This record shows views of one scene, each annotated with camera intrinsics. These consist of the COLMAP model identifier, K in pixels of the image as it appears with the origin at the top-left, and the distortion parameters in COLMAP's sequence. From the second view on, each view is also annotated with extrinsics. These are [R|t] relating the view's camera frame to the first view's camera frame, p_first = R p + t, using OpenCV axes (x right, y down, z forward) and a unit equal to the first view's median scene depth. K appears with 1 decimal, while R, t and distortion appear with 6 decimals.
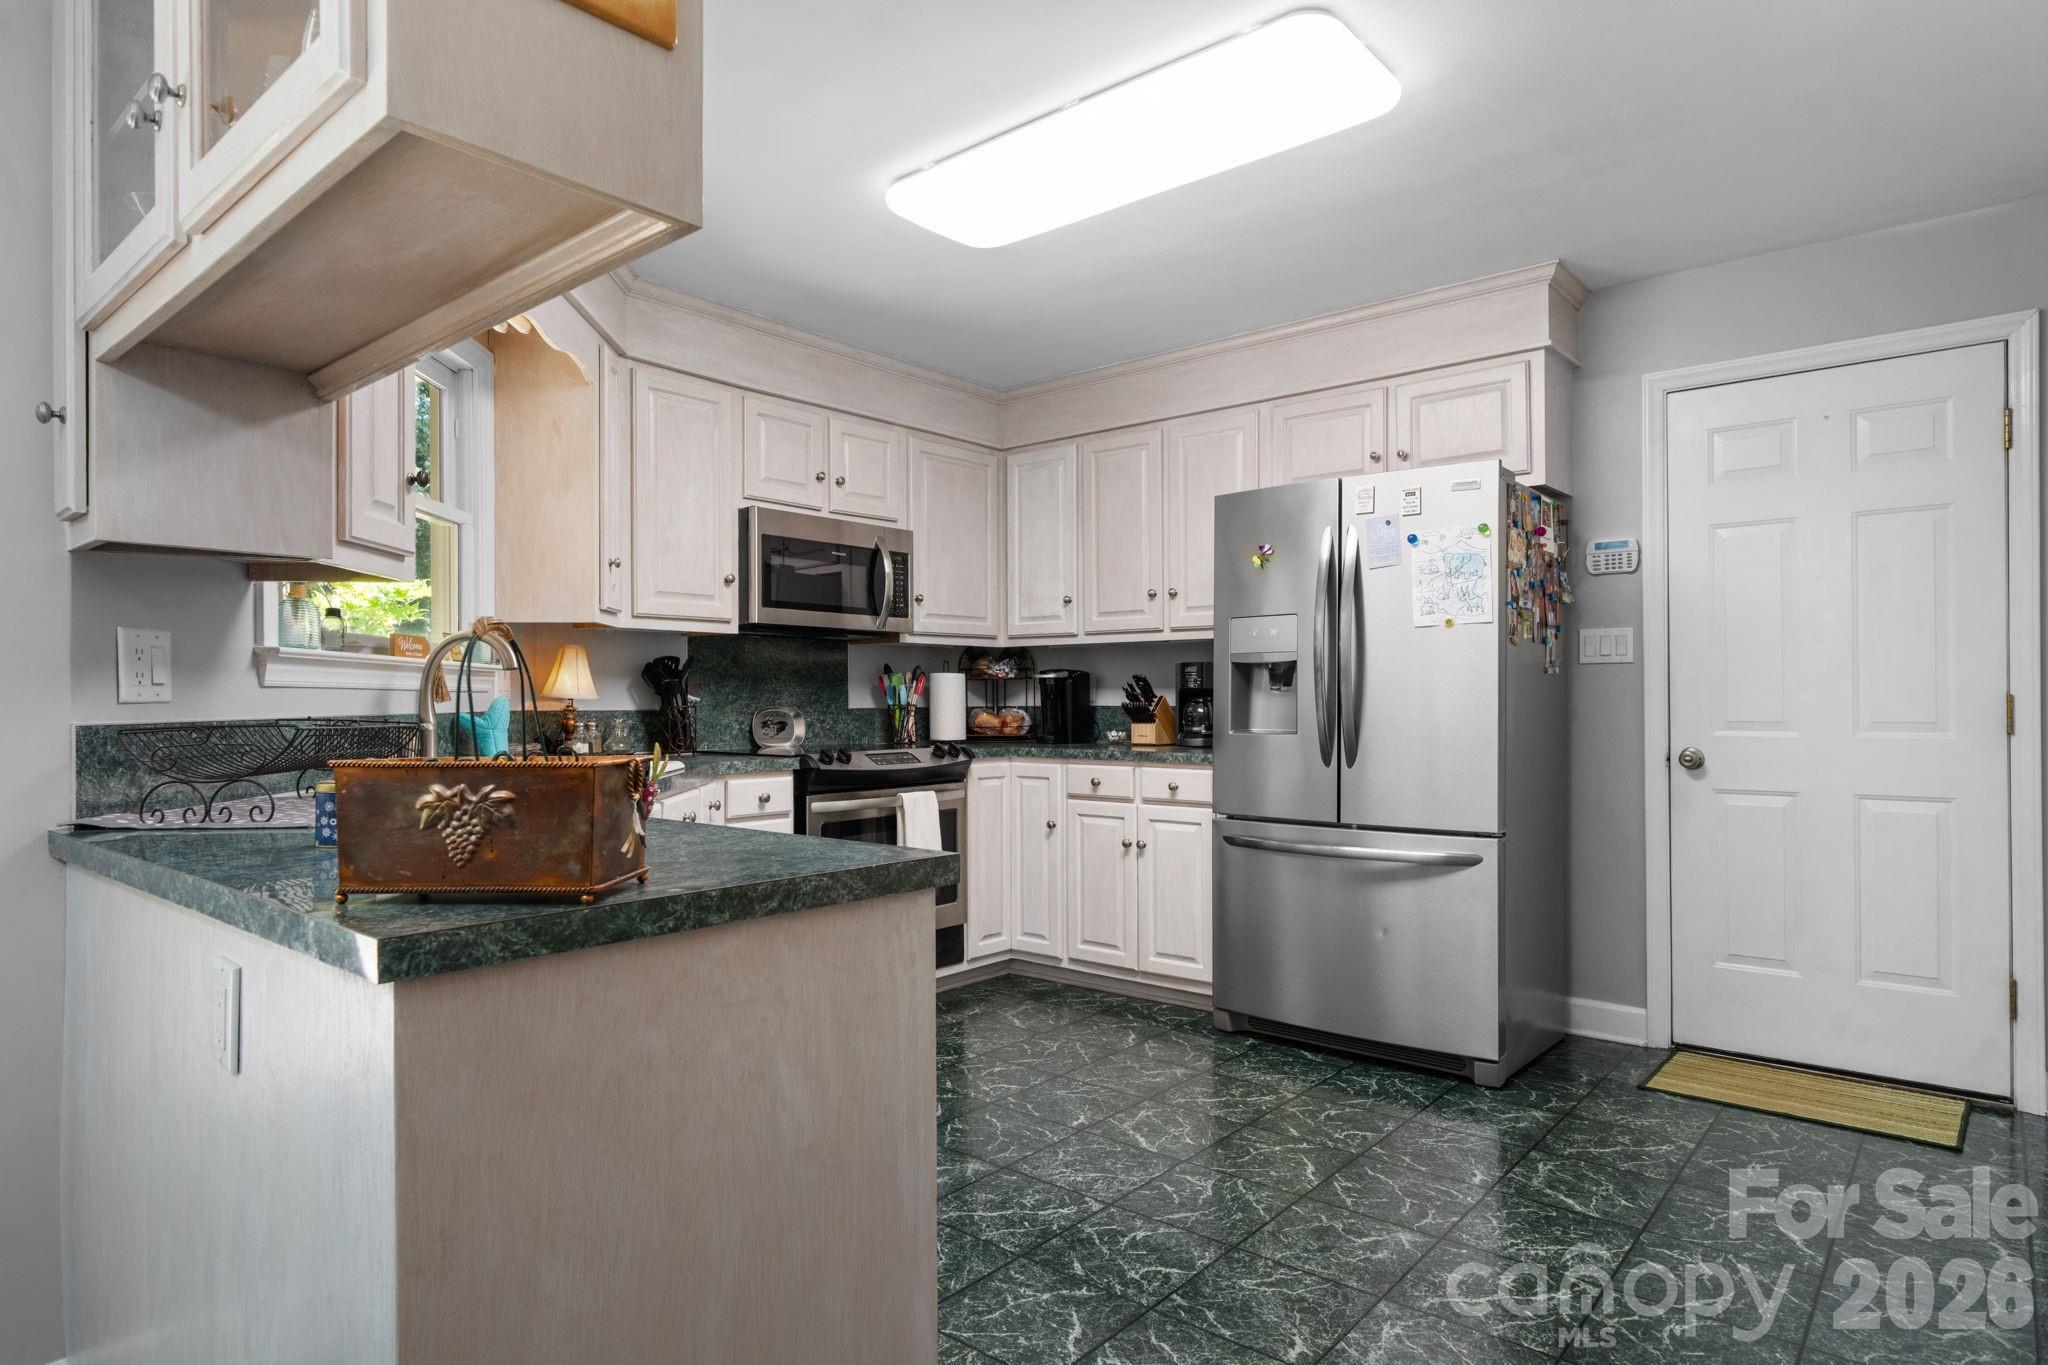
lens RADIAL K [[1130.5, 0, 1024.0], [0, 1130.5, 682.5], [0, 0, 1]] dist [0.001292, 0.000683]
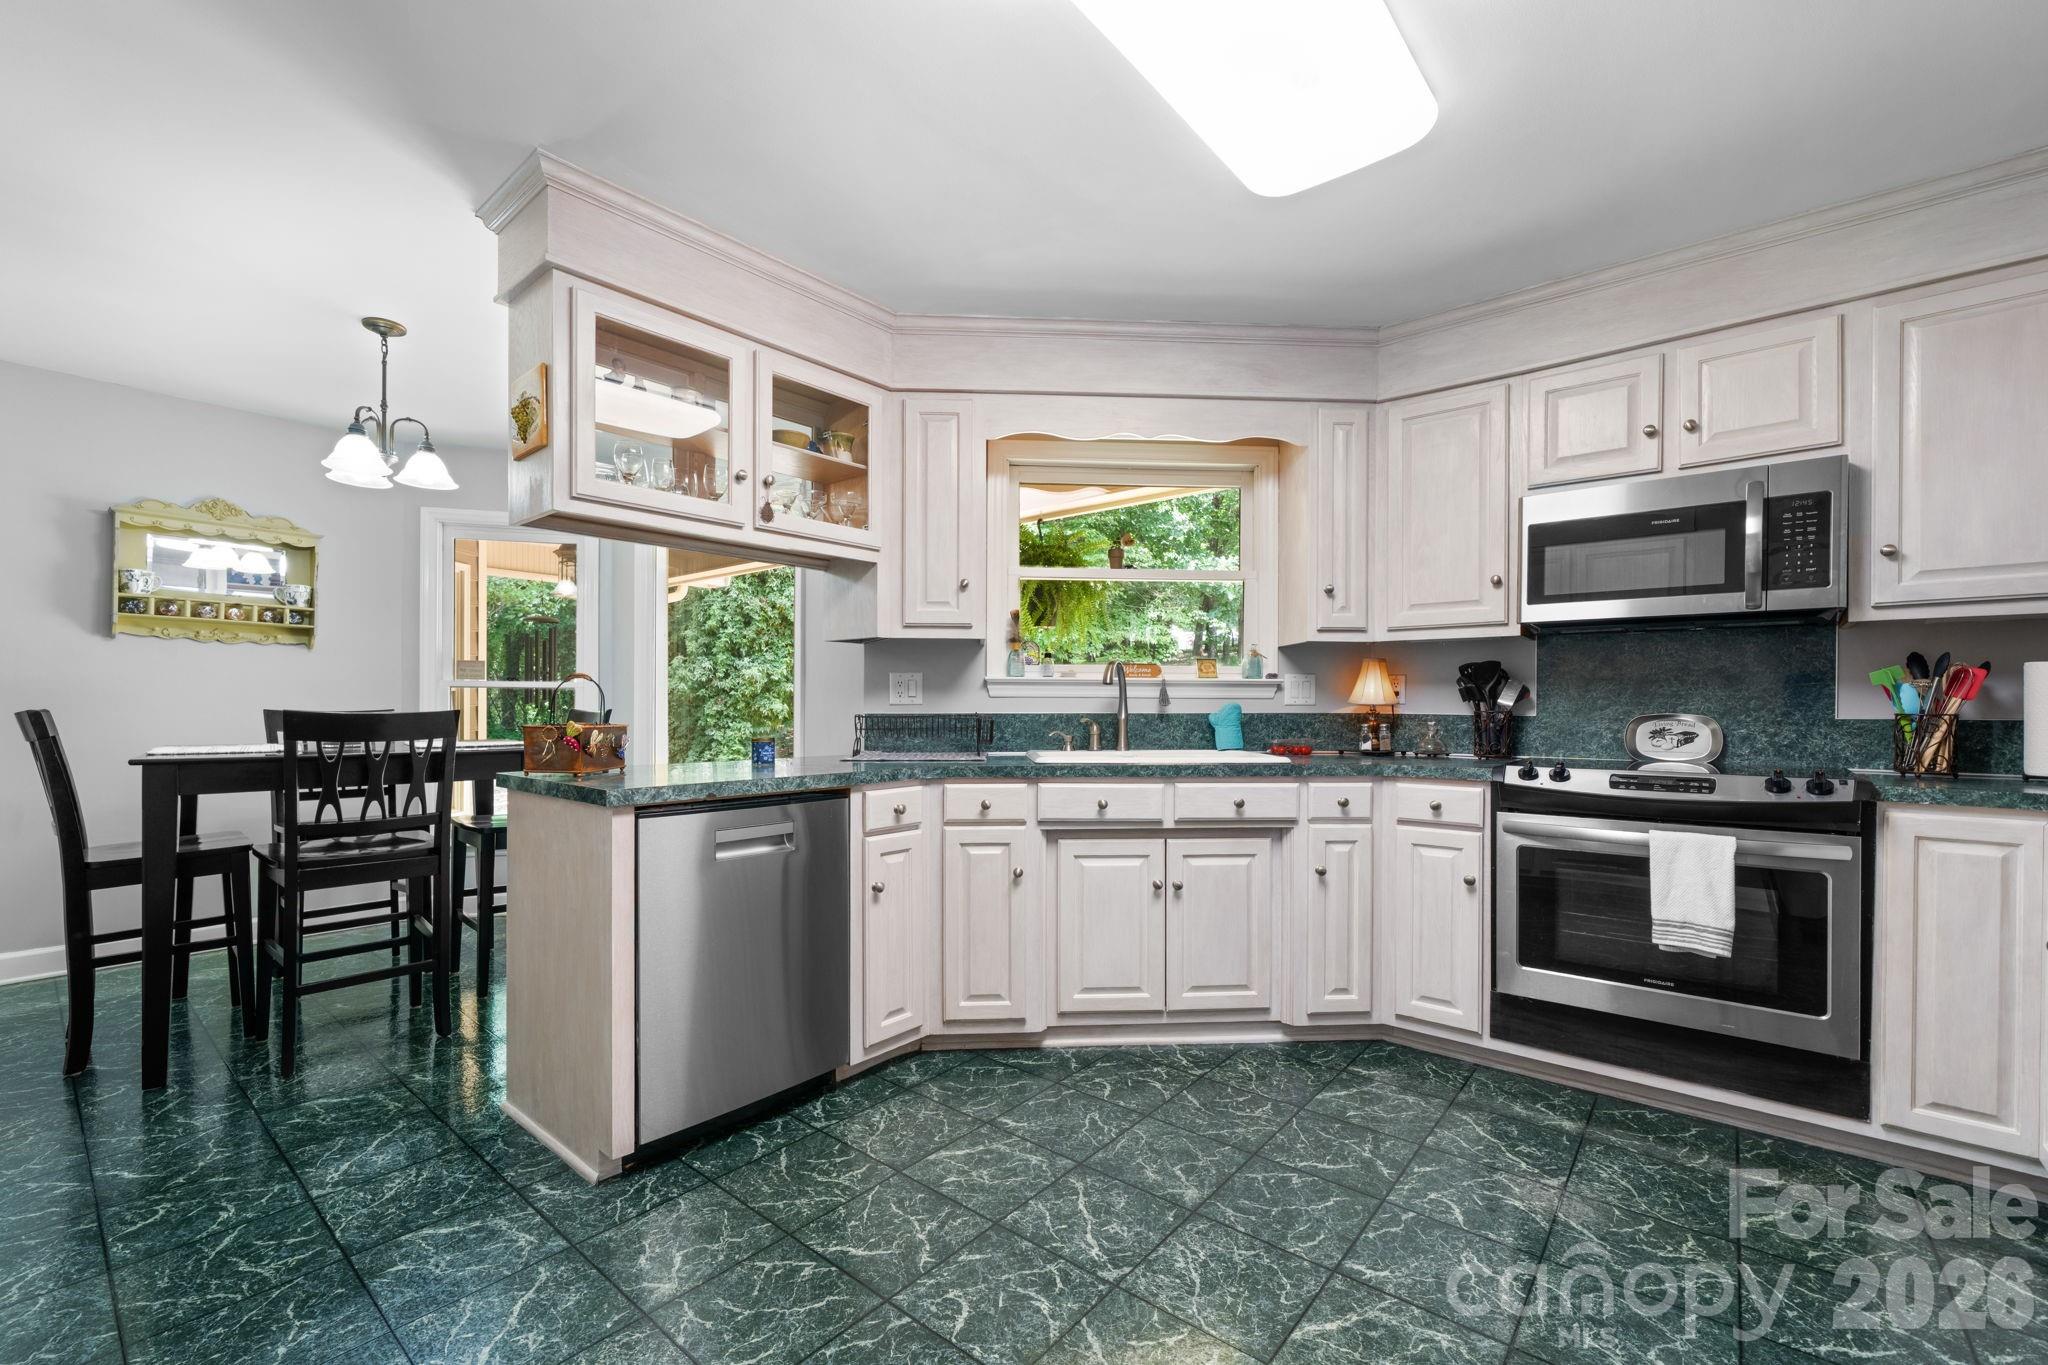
lens RADIAL K [[861.8, 0, 1021.6], [0, 861.8, 704.4], [0, 0, 1]] dist [-0.001306, 0.000111]
pose [[-0.001878, 0.006502, -0.999977, 0.491890], [0.013288, 0.999891, 0.006477, 0.004467], [0.999910, -0.013275, -0.001964, 0.609507]]
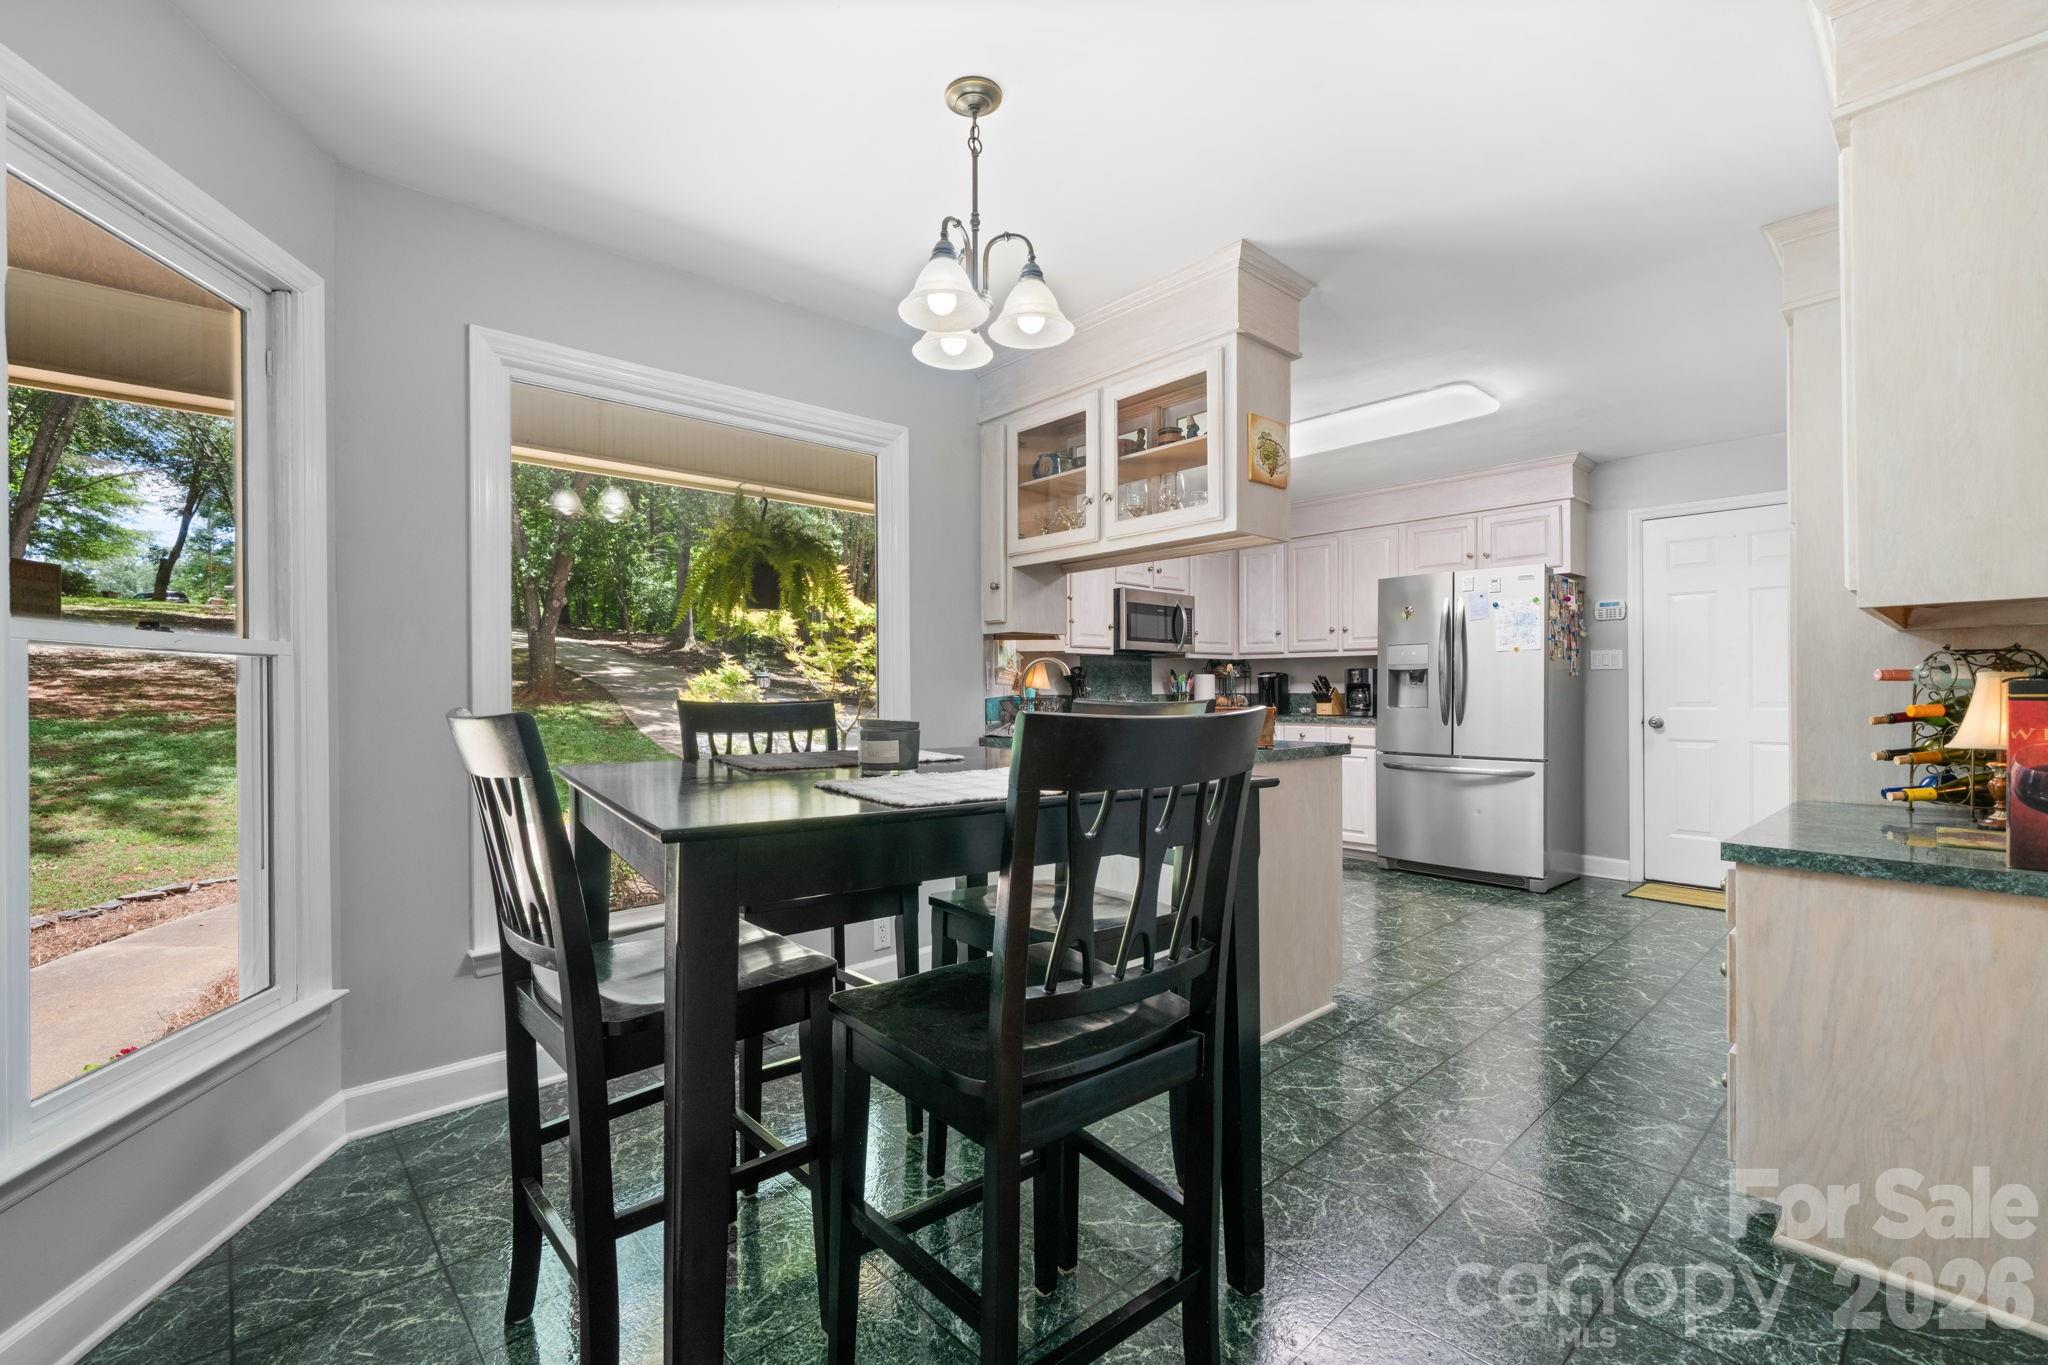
lens RADIAL K [[866.3, 0, 1024.0], [0, 866.3, 682.5], [0, 0, 1]] dist [-0.001197, -0.000250]
pose [[0.992017, -0.000400, -0.126103, -0.228225], [0.001367, 0.999970, 0.007577, -0.008129], [0.126096, -0.007689, 0.991988, -0.478918]]
